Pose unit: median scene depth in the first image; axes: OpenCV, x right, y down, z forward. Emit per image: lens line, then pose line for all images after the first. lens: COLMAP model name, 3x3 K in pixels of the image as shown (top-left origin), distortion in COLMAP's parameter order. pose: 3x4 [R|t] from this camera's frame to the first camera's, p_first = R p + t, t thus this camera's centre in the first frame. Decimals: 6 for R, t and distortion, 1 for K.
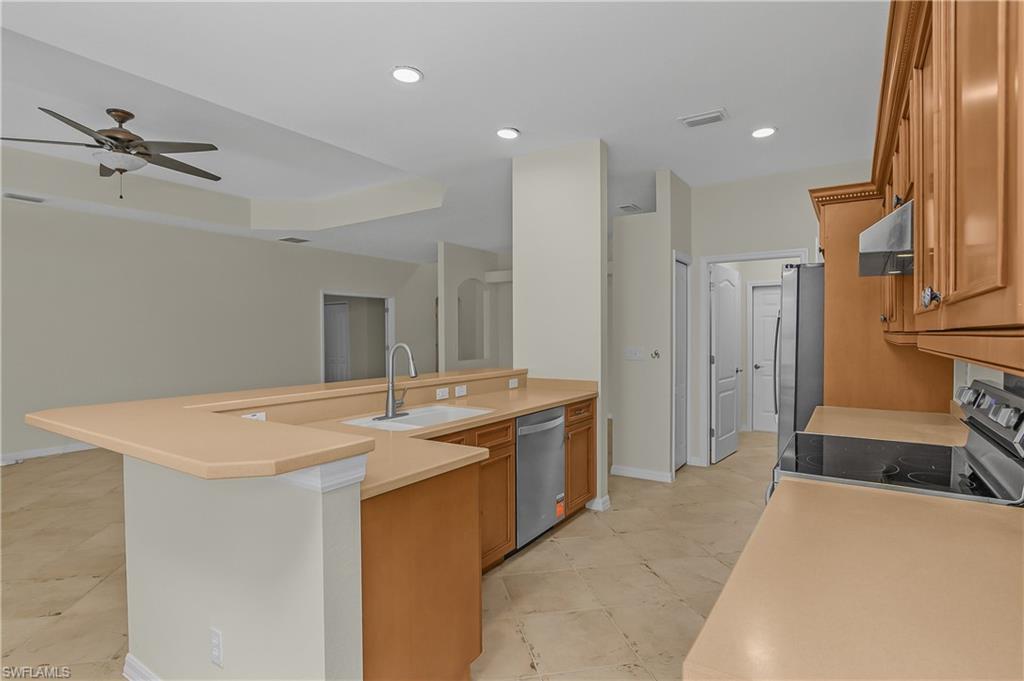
lens RADIAL K [[509.1, 0, 496.3], [0, 509.1, 346.5], [0, 0, 1]] dist [-0.017792, 0.002063]
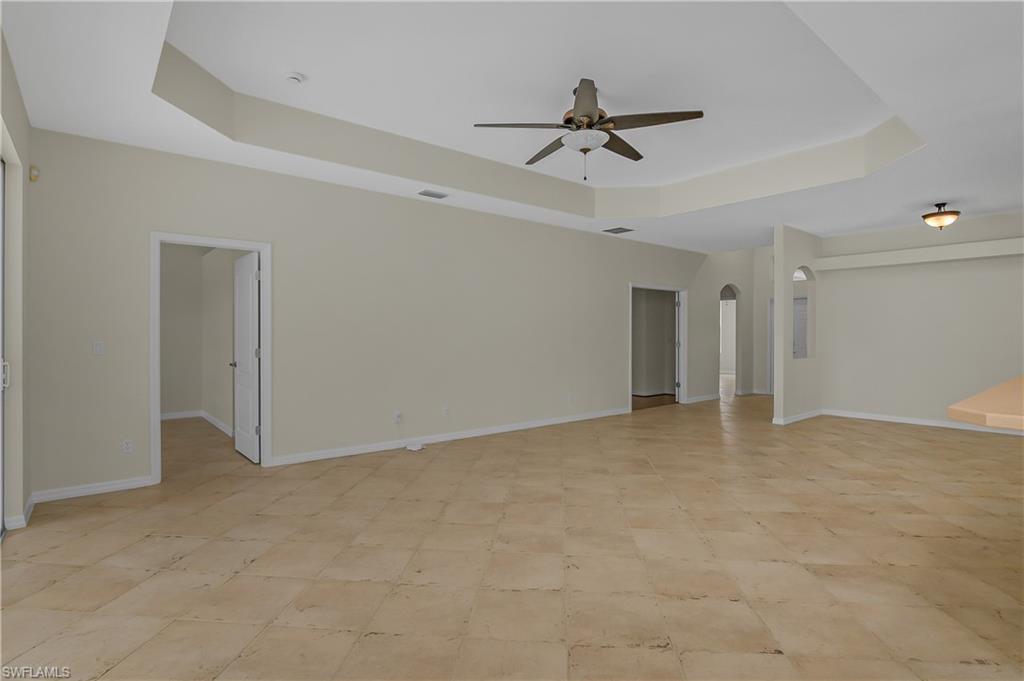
lens RADIAL K [[509.1, 0, 509.2], [0, 509.1, 342.0], [0, 0, 1]] dist [-0.017792, 0.002063]
pose [[0.959847, 0.010690, -0.280319, -0.674564], [-0.012815, 0.999901, -0.005749, 0.020937], [0.280230, 0.009110, 0.959890, 0.046640]]
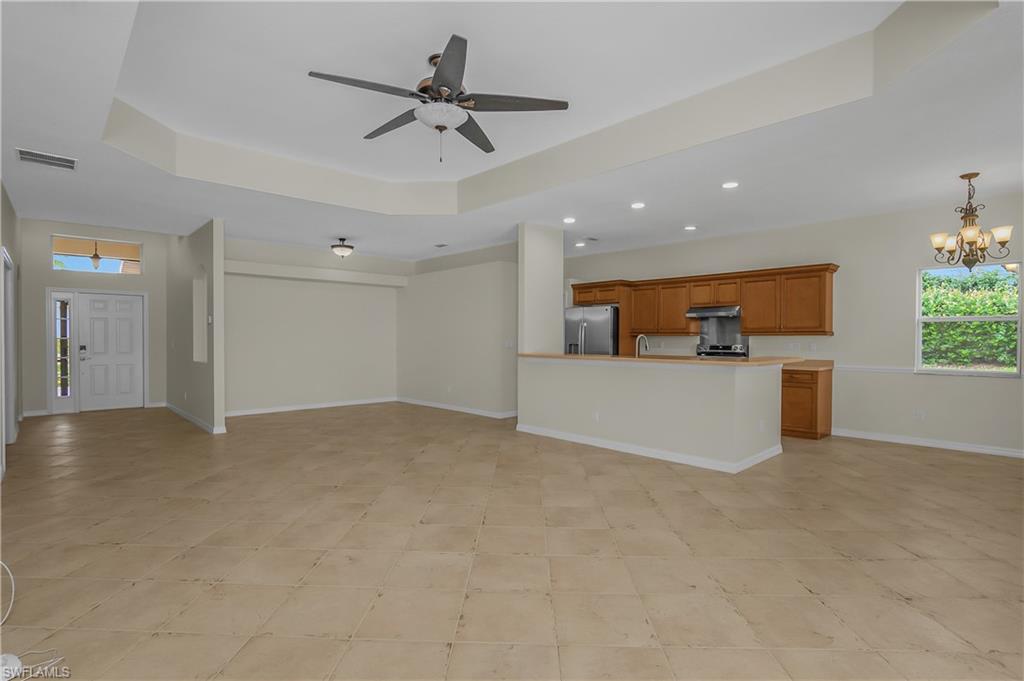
lens RADIAL K [[509.1, 0, 503.5], [0, 509.1, 340.2], [0, 0, 1]] dist [-0.017792, 0.002063]
pose [[0.224543, -0.000928, 0.974464, -1.698701], [0.019654, 0.999800, -0.003577, 0.008805], [-0.974266, 0.019956, 0.224517, 0.779534]]
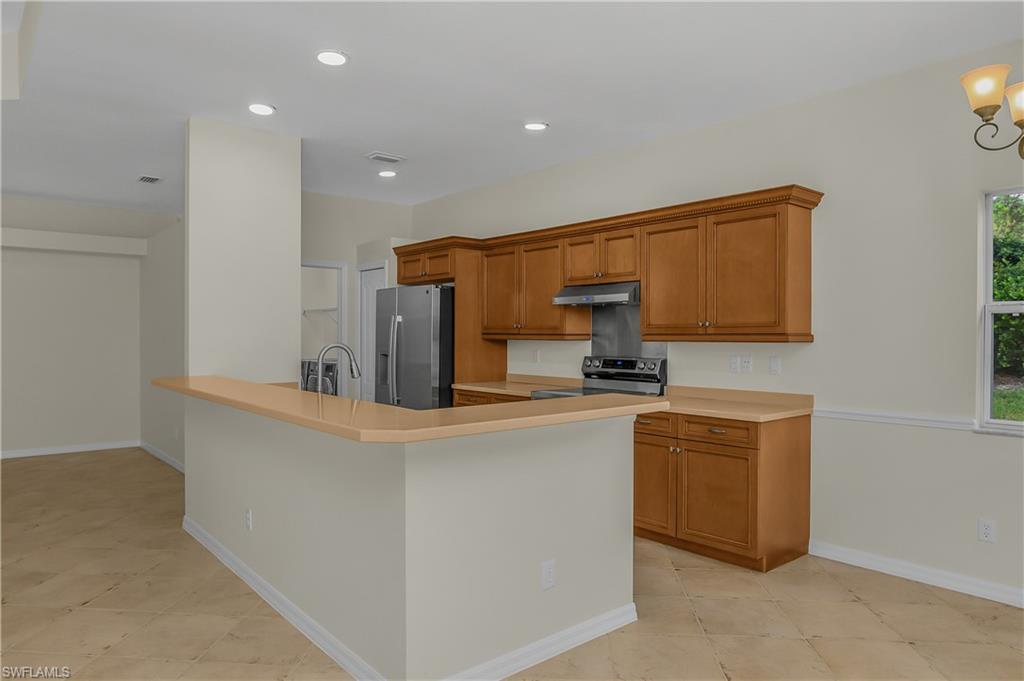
lens RADIAL K [[666.3, 0, 504.9], [0, 666.3, 339.8], [0, 0, 1]] dist [-0.019720, -0.000730]
pose [[0.269158, -0.003662, 0.963089, -0.935756], [0.020437, 0.999789, -0.001911, -0.003087], [-0.962879, 0.020197, 0.269176, 0.267979]]
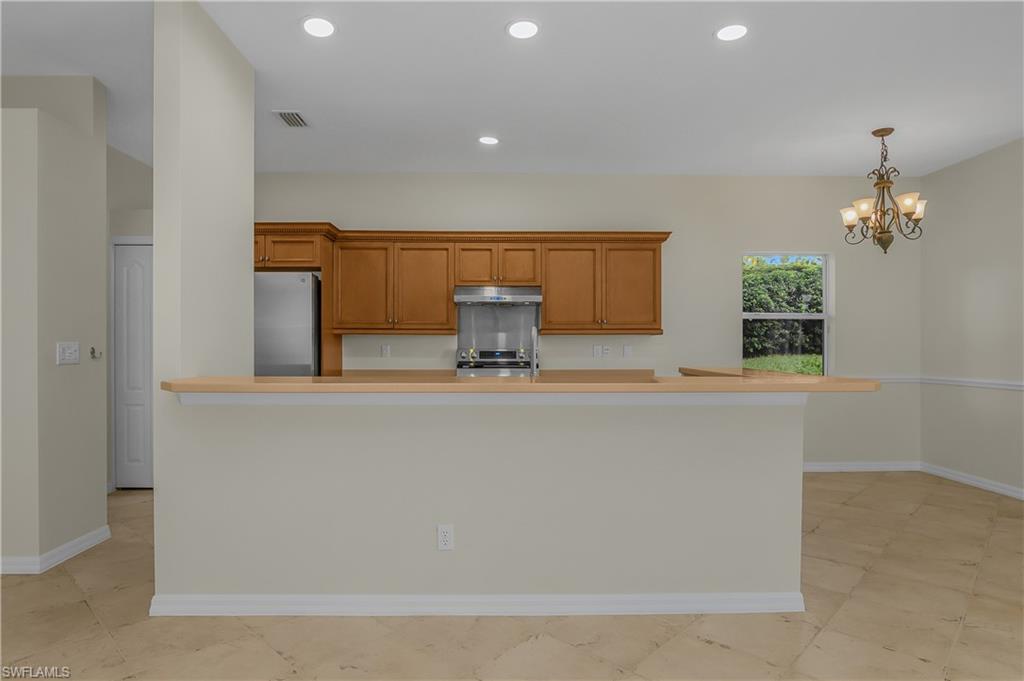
lens RADIAL K [[586.4, 0, 510.7], [0, 586.4, 341.2], [0, 0, 1]] dist [-0.006830, -0.000612]
pose [[-0.584542, 0.002819, 0.811359, -0.746721], [0.020015, 0.999740, 0.010946, 0.001370], [-0.811117, 0.022638, -0.584446, 1.186247]]
